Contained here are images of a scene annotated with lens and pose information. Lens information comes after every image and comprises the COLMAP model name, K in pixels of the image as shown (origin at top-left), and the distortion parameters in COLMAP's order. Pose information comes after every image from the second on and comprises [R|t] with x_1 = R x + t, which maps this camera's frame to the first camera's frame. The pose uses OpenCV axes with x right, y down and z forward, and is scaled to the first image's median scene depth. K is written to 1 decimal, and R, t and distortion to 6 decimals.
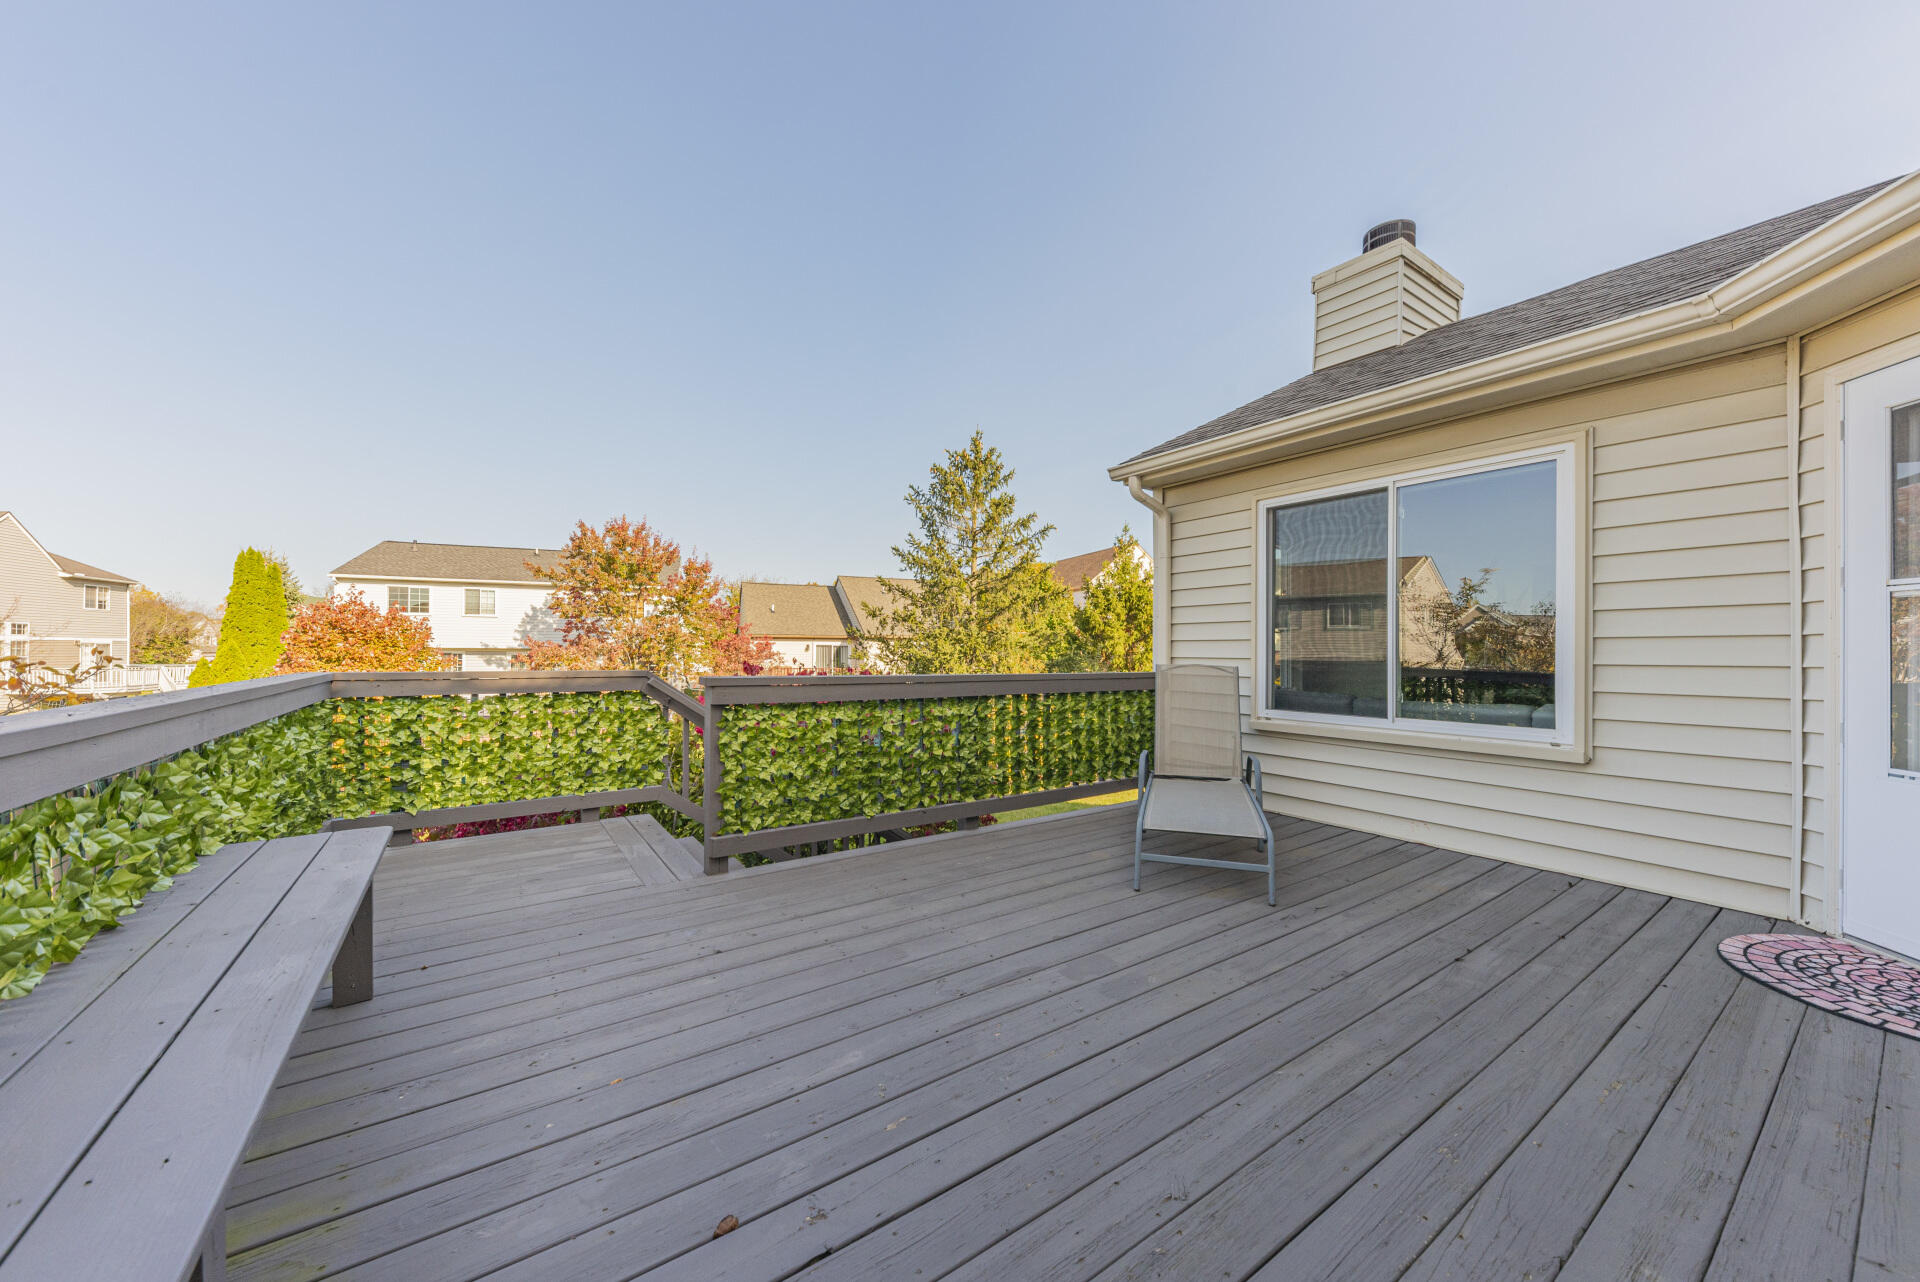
lens RADIAL K [[676.6, 0, 981.2], [0, 676.6, 635.2], [0, 0, 1]] dist [0.005722, -0.000066]
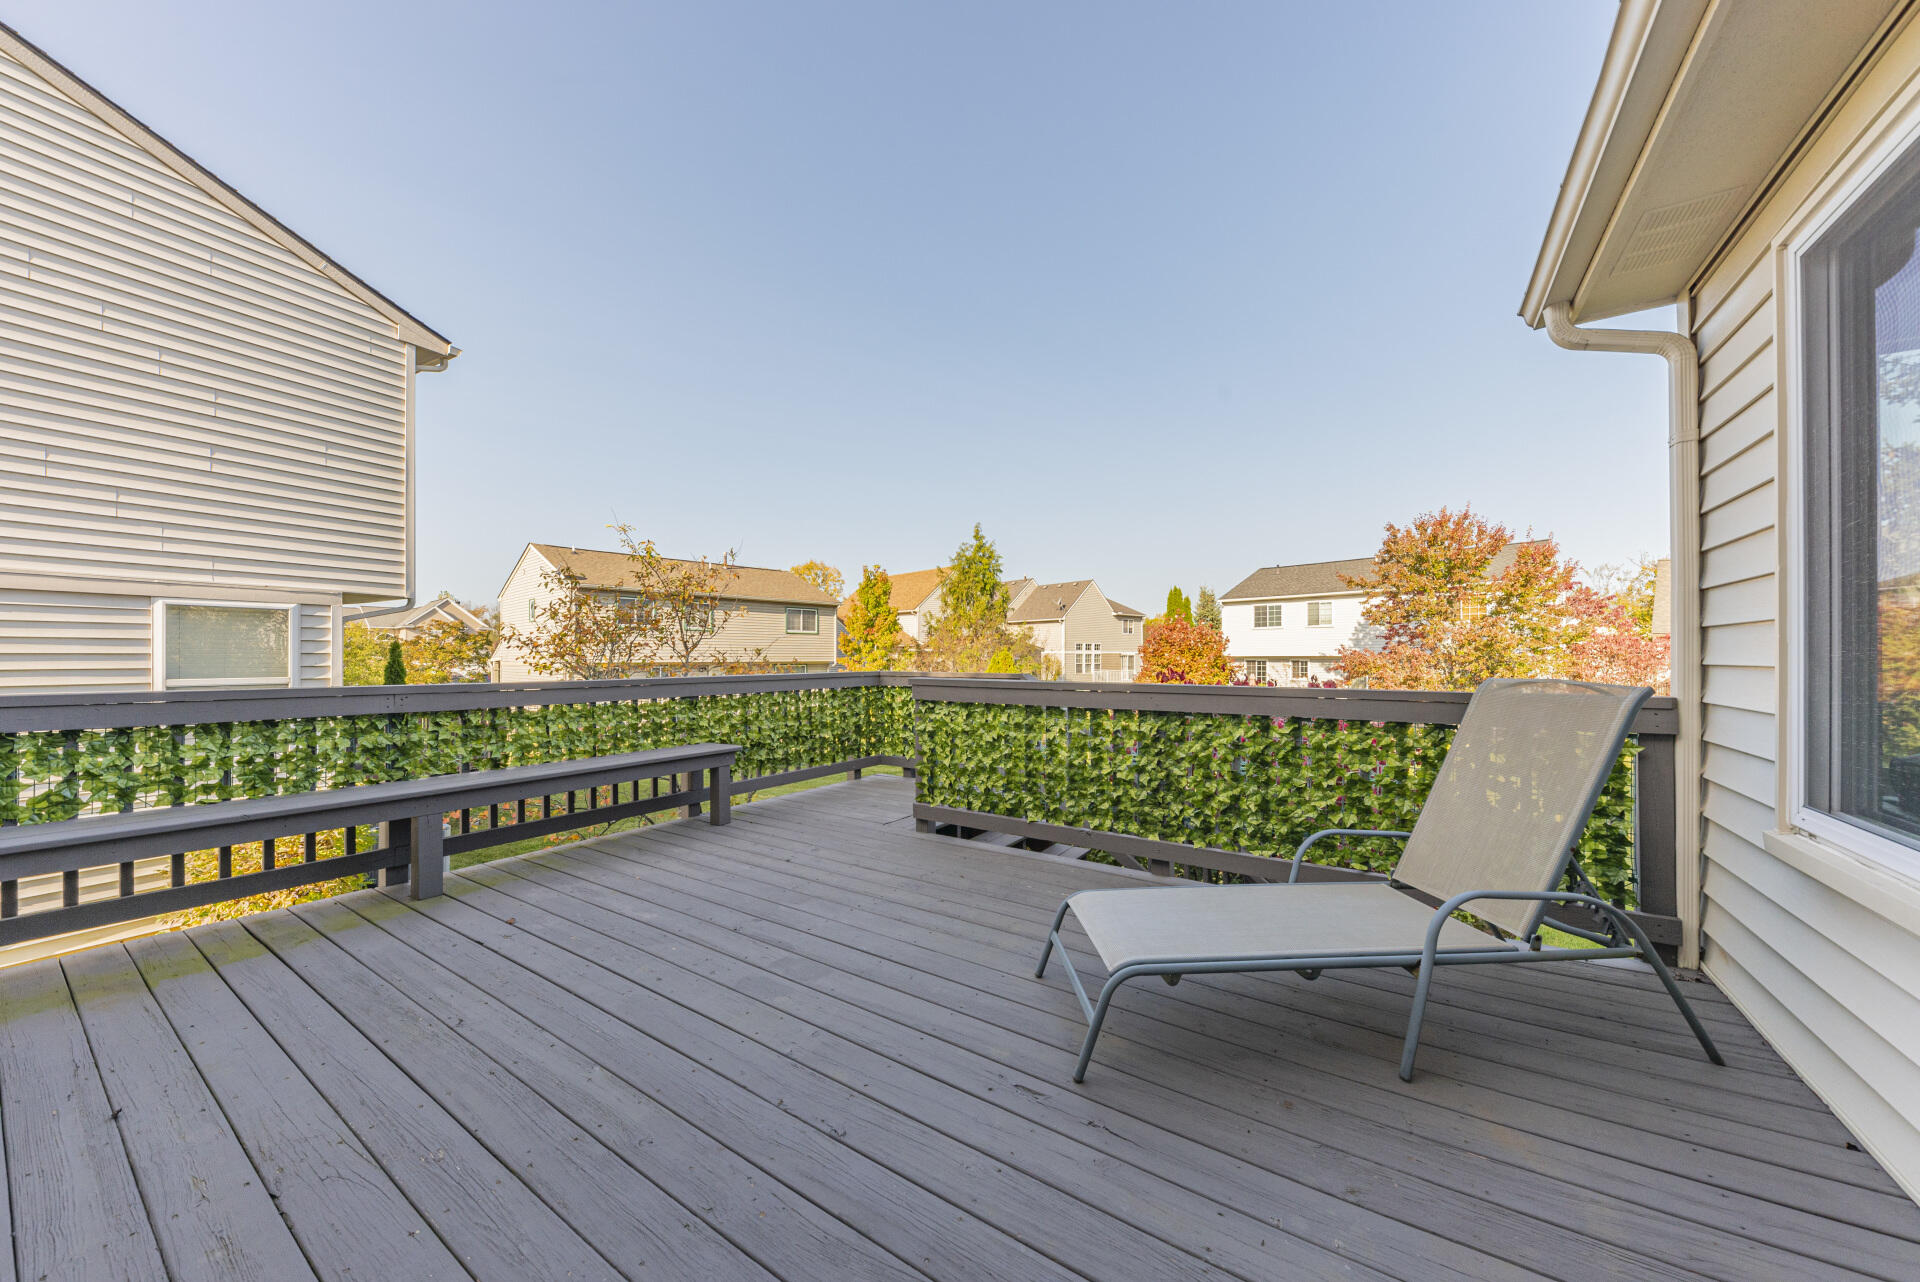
lens RADIAL K [[674.9, 0, 938.9], [0, 674.9, 654.1], [0, 0, 1]] dist [0.002453, 0.000060]
pose [[0.344192, -0.011002, -0.938835, 0.944644], [0.026440, 0.999648, -0.002021, 0.023639], [0.938527, -0.024127, 0.344362, 0.688296]]
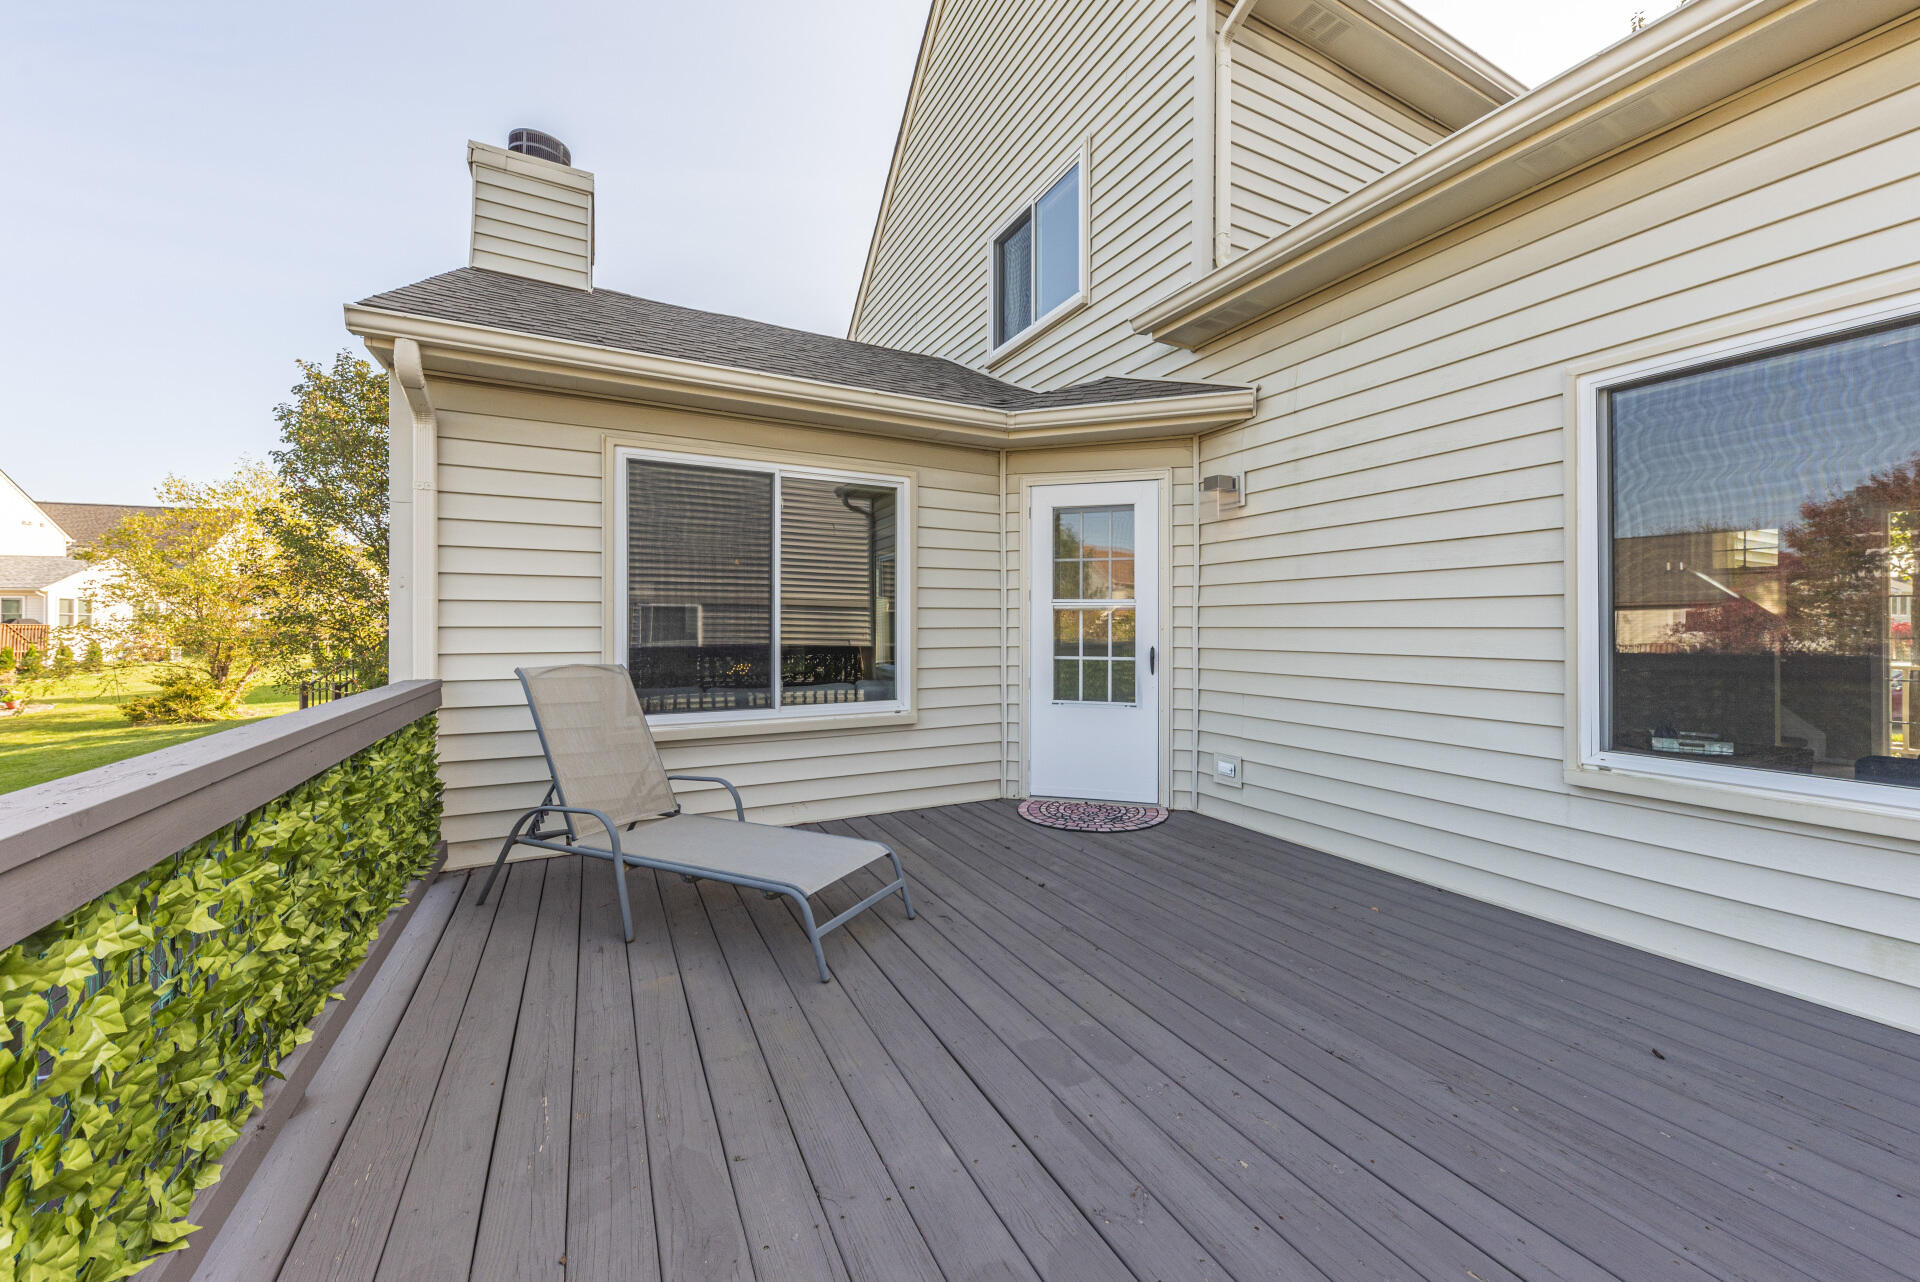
lens RADIAL K [[724.0, 0, 954.5], [0, 724.0, 625.7], [0, 0, 1]] dist [0.000764, 0.000006]
pose [[0.140205, -0.003119, 0.990118, -0.550098], [-0.022008, 0.999738, 0.006266, -0.013599], [-0.989878, -0.022669, 0.140099, 0.806745]]
